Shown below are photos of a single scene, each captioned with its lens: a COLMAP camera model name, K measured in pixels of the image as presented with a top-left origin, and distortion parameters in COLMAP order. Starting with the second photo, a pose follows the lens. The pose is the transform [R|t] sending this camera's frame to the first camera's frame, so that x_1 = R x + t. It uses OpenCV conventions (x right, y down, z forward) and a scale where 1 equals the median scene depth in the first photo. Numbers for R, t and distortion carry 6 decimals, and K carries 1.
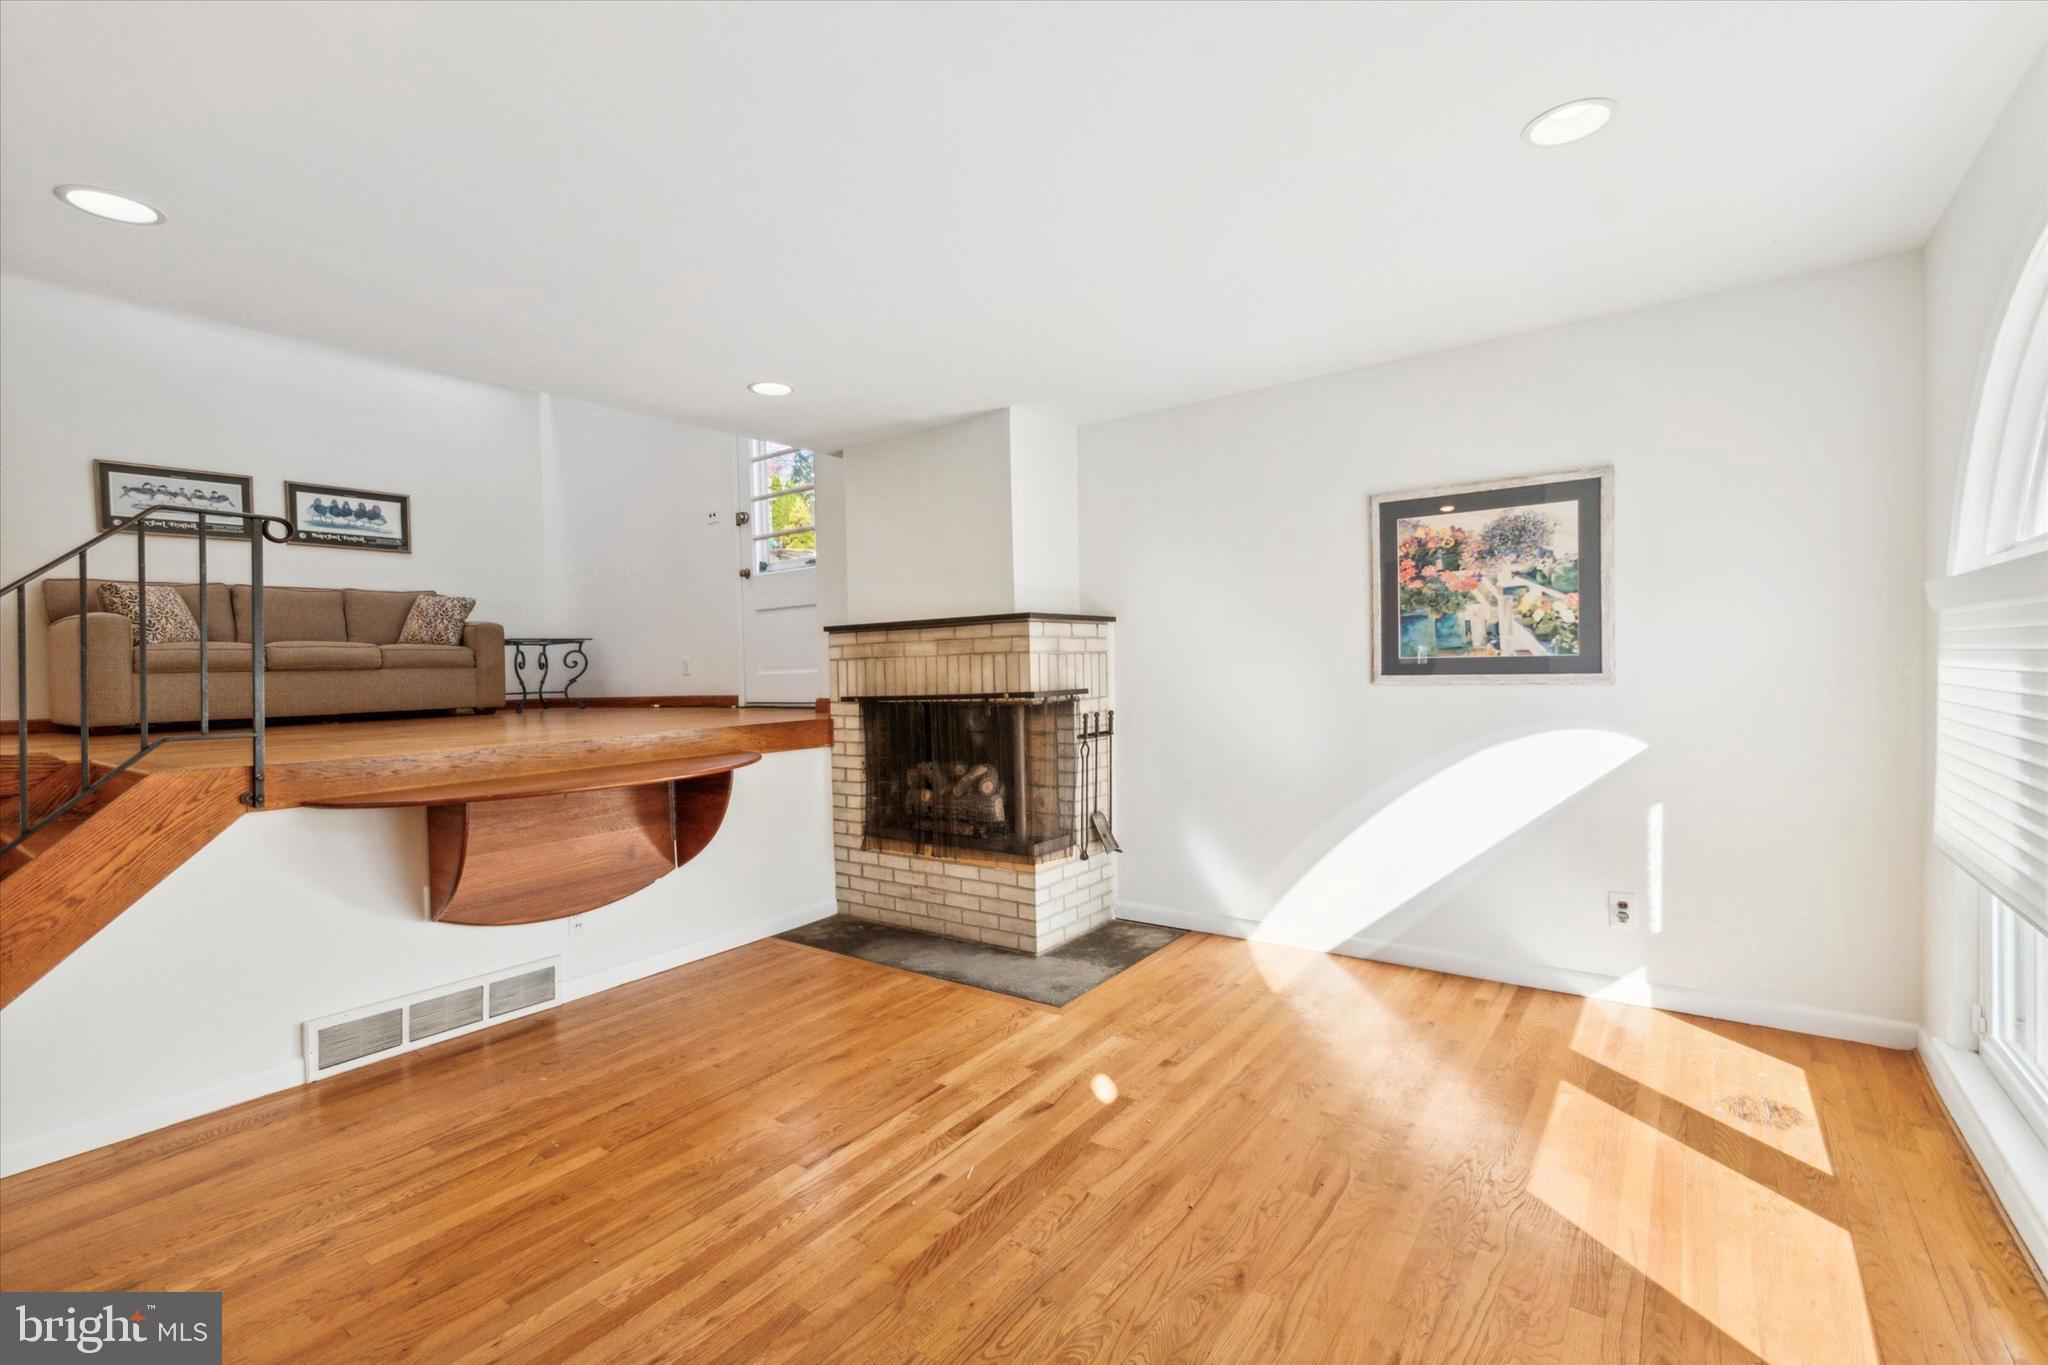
lens RADIAL K [[895.9, 0, 1024.0], [0, 895.9, 682.5], [0, 0, 1]] dist [-0.000196, 0.000035]
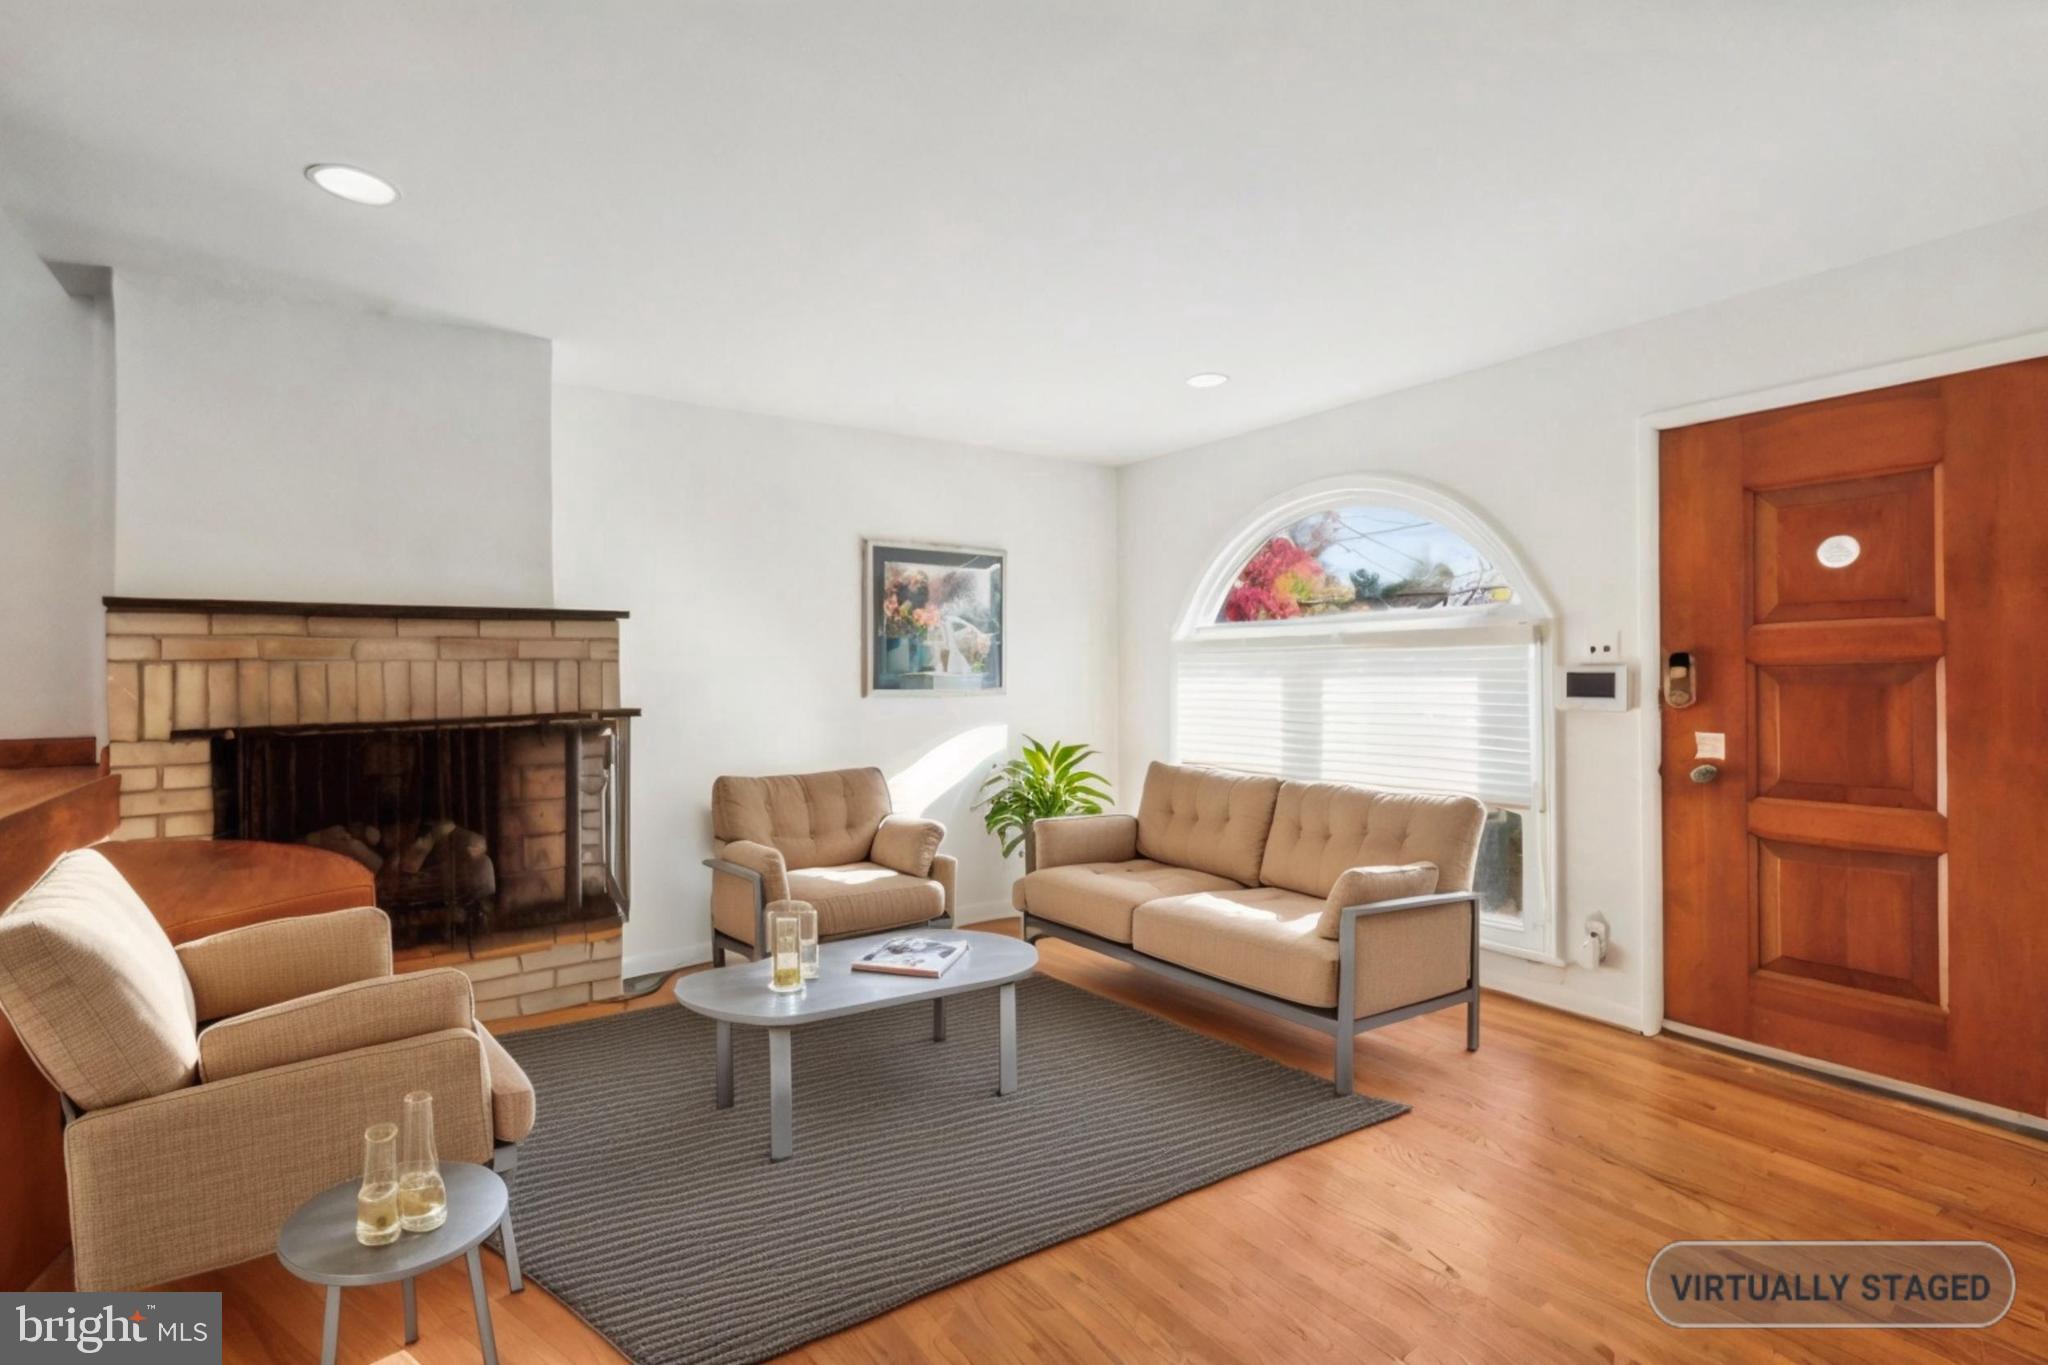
lens RADIAL K [[925.9, 0, 991.9], [0, 925.9, 680.2], [0, 0, 1]] dist [-0.001015, -0.000119]
pose [[0.336870, 0.014935, 0.941433, -0.647419], [0.020389, 0.999524, -0.023152, 0.010011], [-0.941330, 0.026994, 0.336405, 0.399562]]
